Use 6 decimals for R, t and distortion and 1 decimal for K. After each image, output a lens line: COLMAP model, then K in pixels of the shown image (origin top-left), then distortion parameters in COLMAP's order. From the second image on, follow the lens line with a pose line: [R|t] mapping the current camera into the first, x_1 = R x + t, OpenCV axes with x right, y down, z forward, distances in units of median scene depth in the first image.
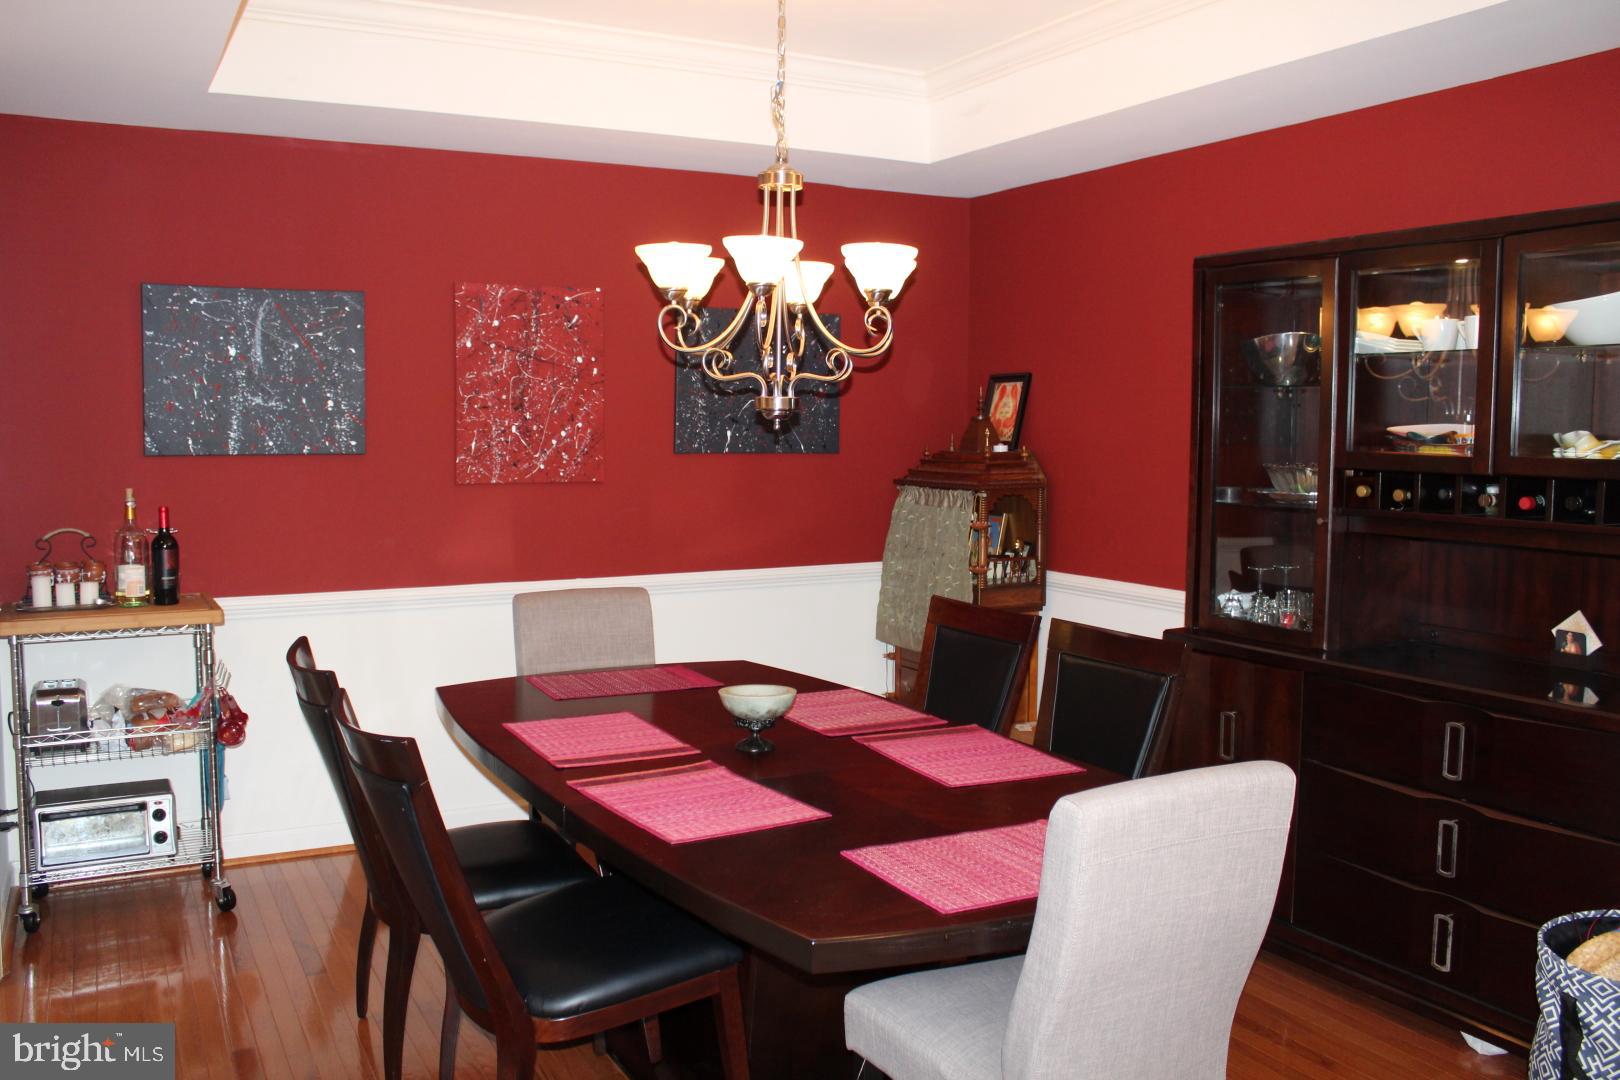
lens RADIAL K [[1409.8, 0, 804.1], [0, 1409.8, 558.3], [0, 0, 1]] dist [-0.153493, 0.148301]
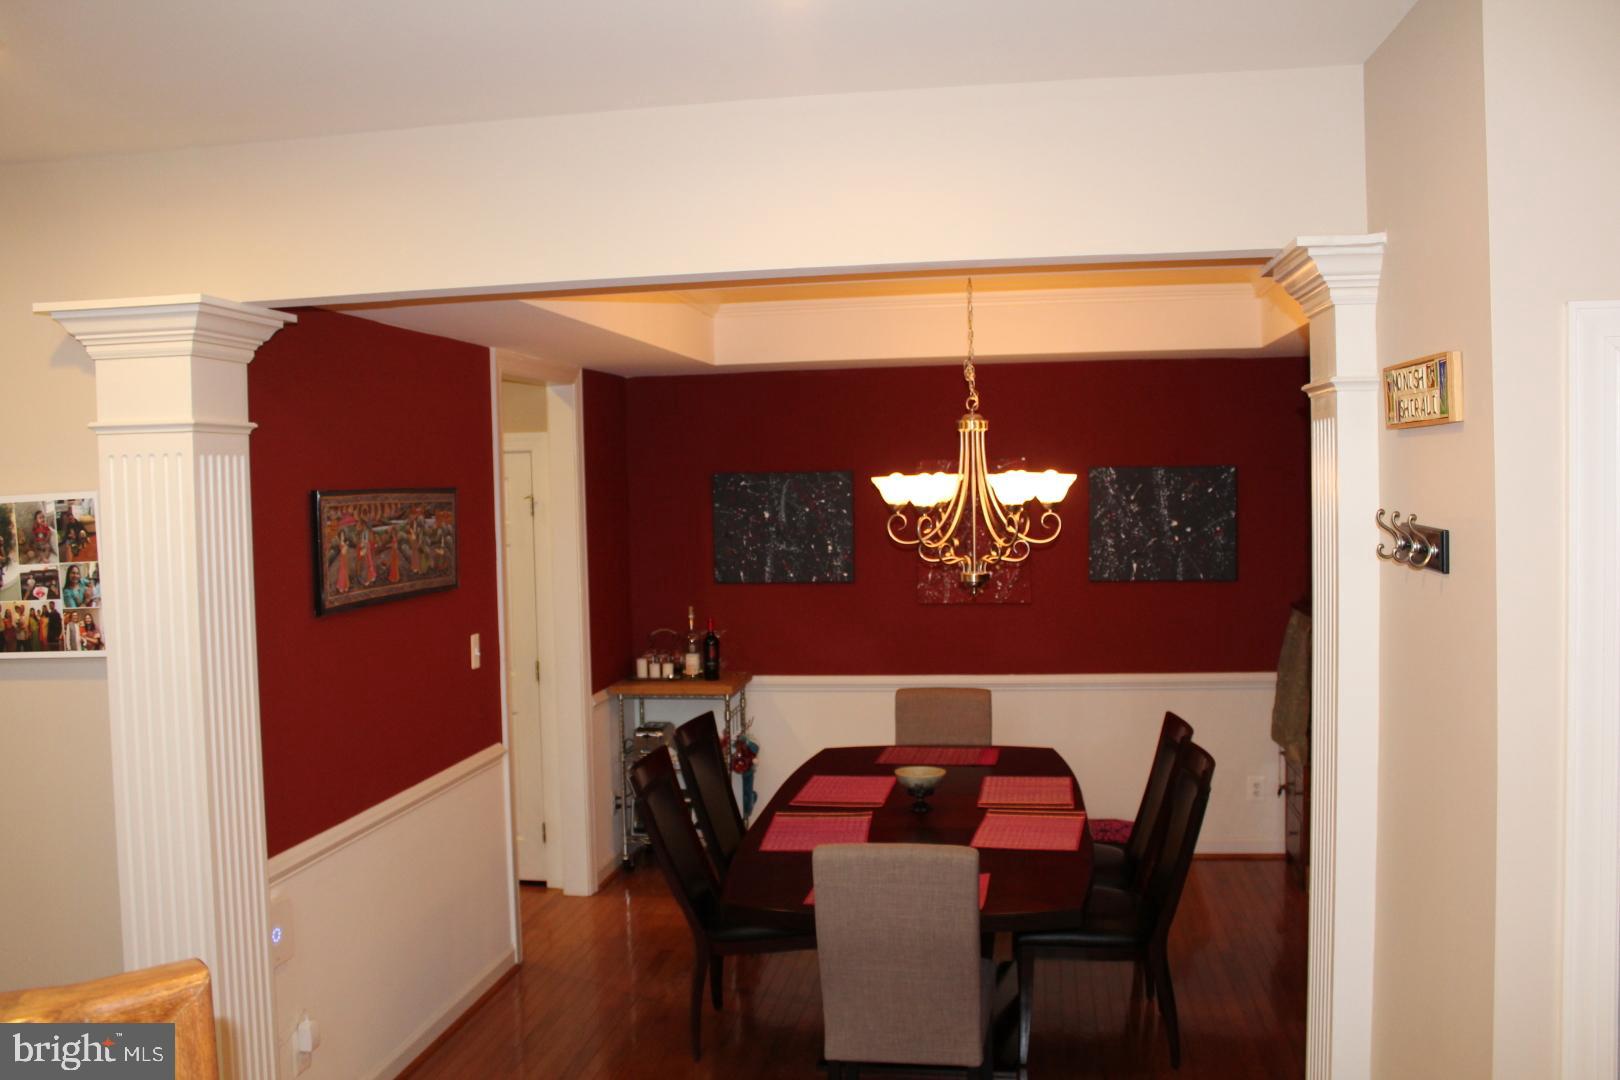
lens RADIAL K [[1409.8, 0, 804.1], [0, 1409.8, 558.3], [0, 0, 1]] dist [-0.153493, 0.148301]
pose [[0.798538, 0.013382, -0.601796, 0.564719], [-0.031590, 0.999307, -0.019697, -0.073887], [0.601116, 0.034740, 0.798407, -0.222764]]
